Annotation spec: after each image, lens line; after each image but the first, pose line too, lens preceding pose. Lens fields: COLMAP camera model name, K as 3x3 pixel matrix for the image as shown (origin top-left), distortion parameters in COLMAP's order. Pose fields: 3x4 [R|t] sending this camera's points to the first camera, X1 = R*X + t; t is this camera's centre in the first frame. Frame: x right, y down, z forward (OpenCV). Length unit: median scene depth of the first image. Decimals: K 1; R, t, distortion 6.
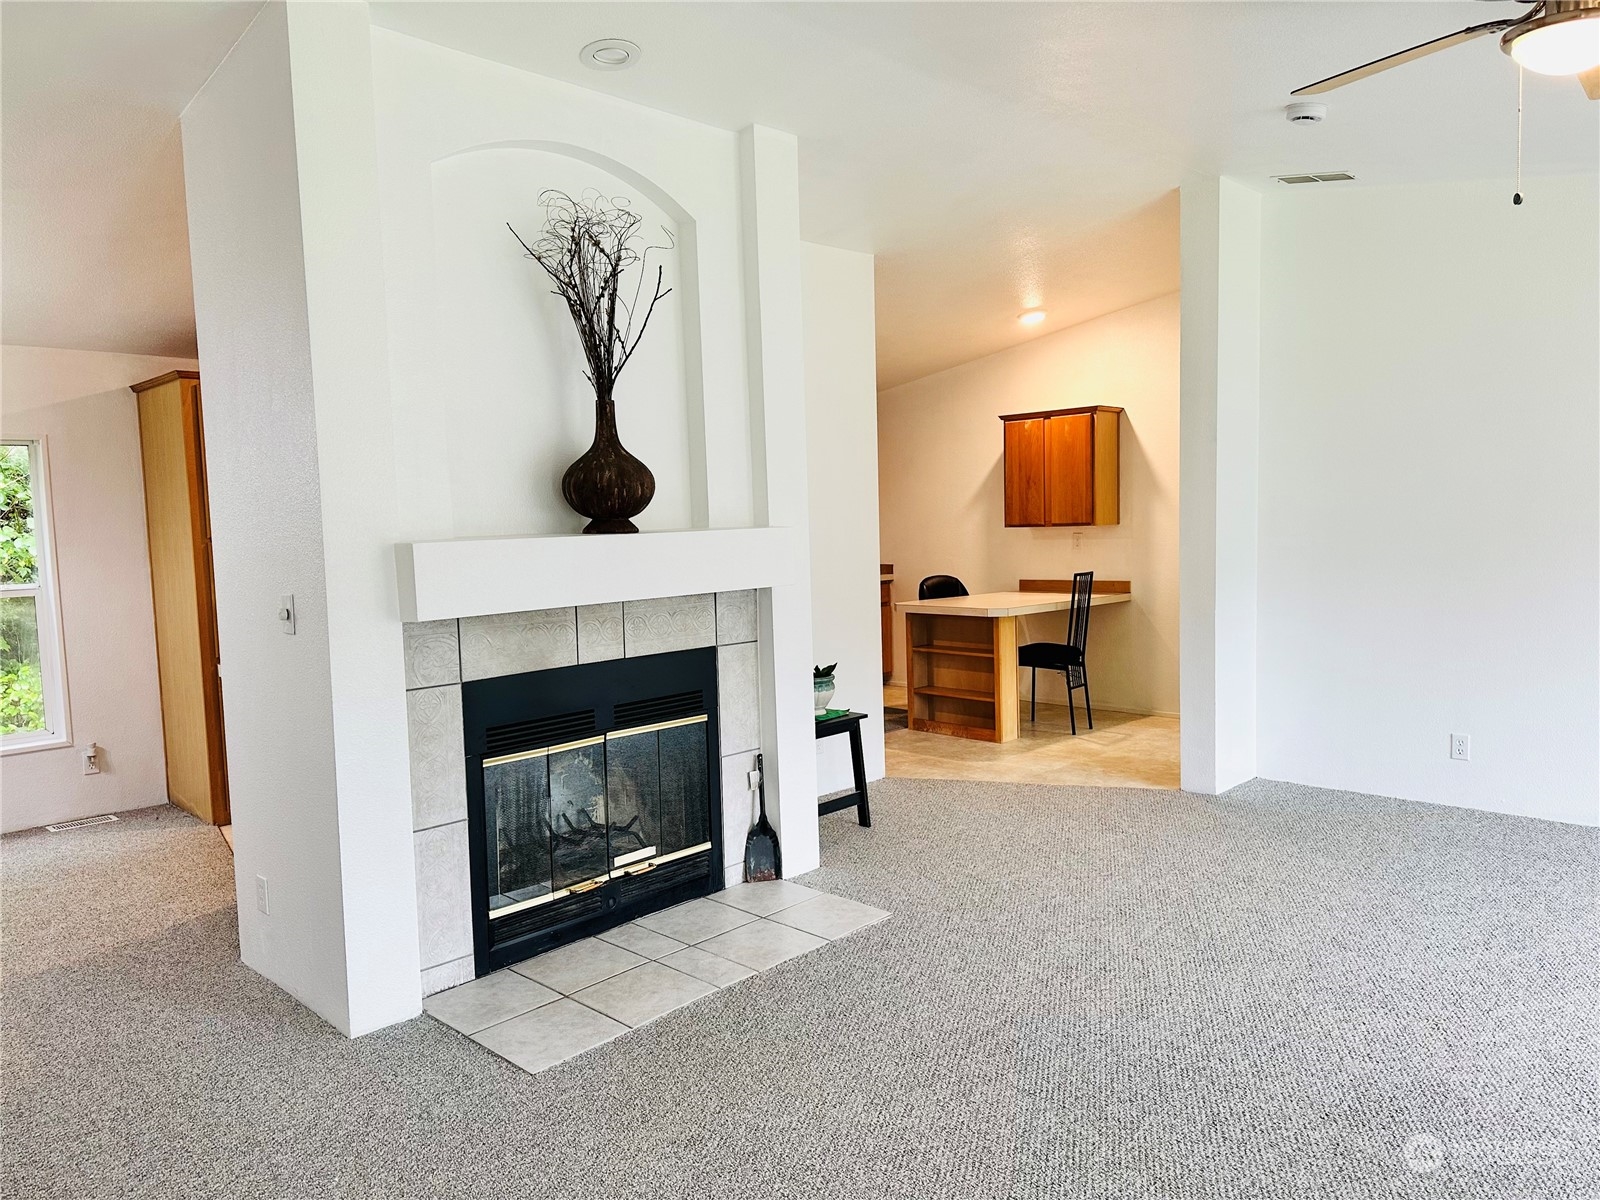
lens RADIAL K [[1124.1, 0, 821.2], [0, 1124.1, 590.1], [0, 0, 1]] dist [0.095791, -0.146650]
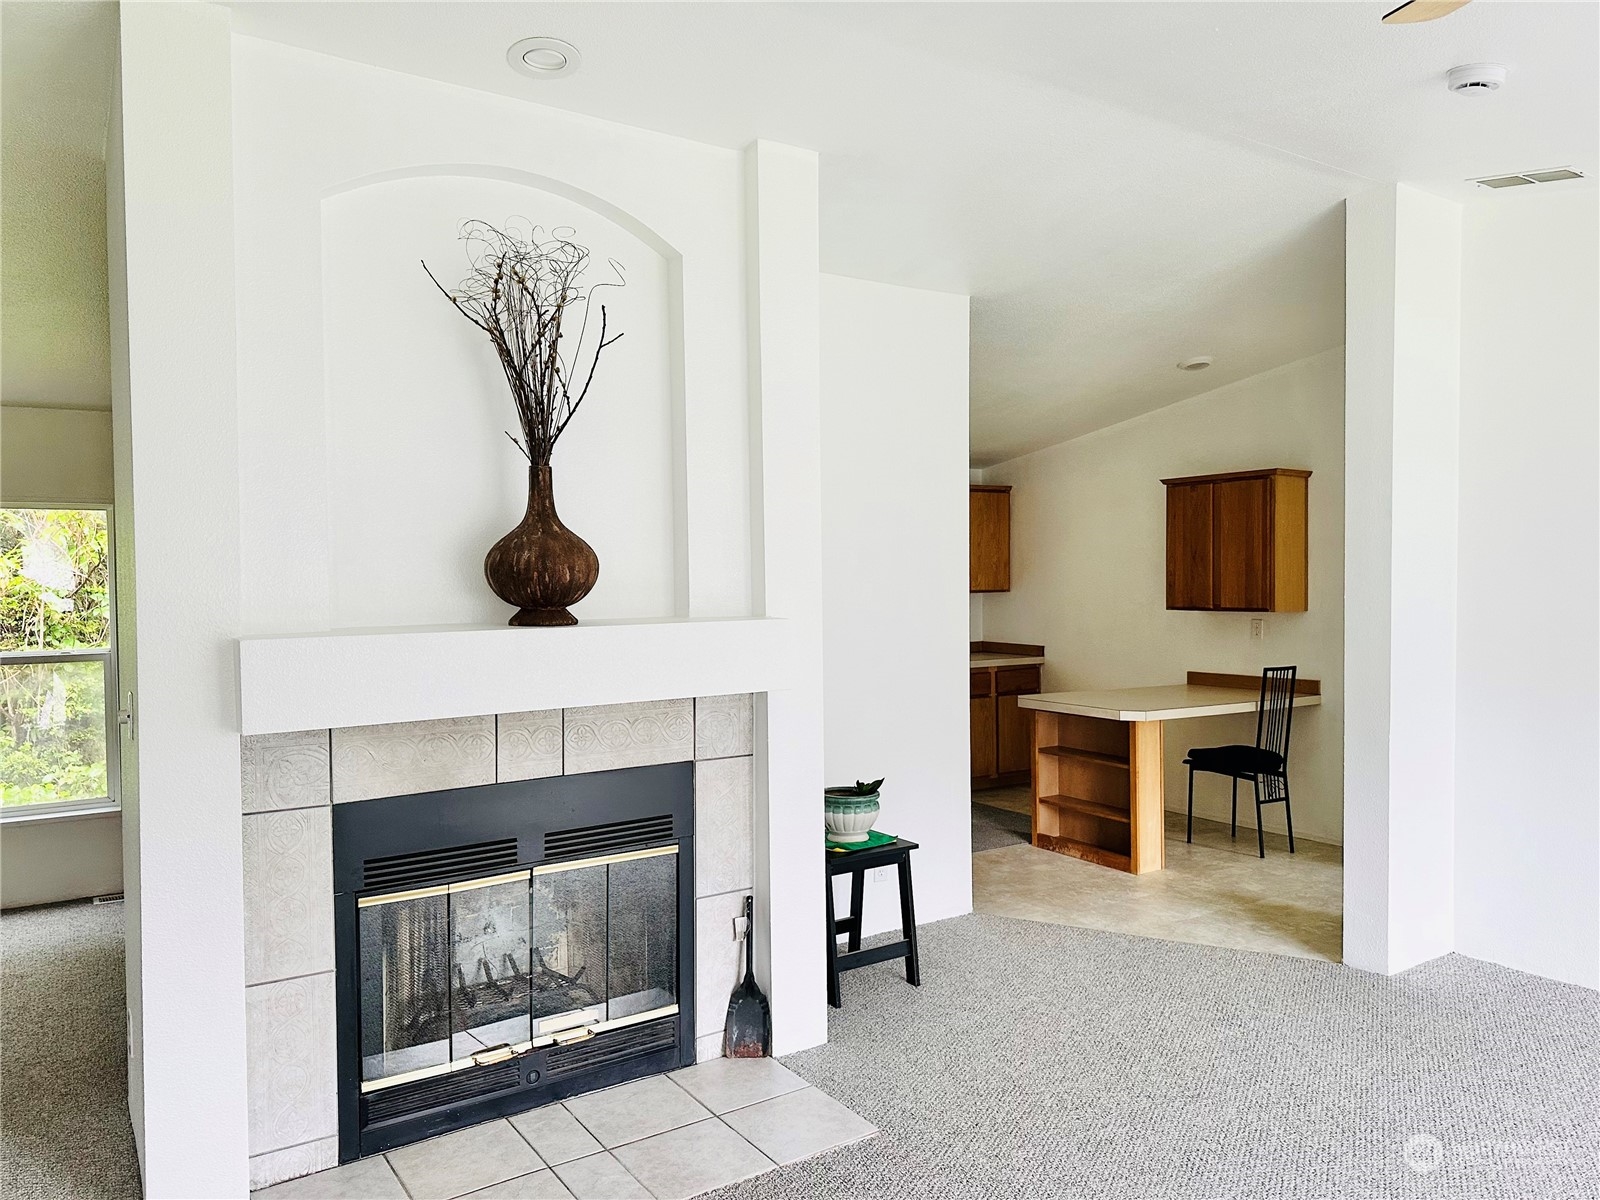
lens RADIAL K [[1124.1, 0, 821.2], [0, 1124.1, 590.1], [0, 0, 1]] dist [0.095791, -0.146650]
pose [[0.976586, 0.022170, -0.213984, 0.175898], [-0.033243, 0.998280, -0.048288, -0.039469], [0.212545, 0.054270, 0.975643, 0.213212]]
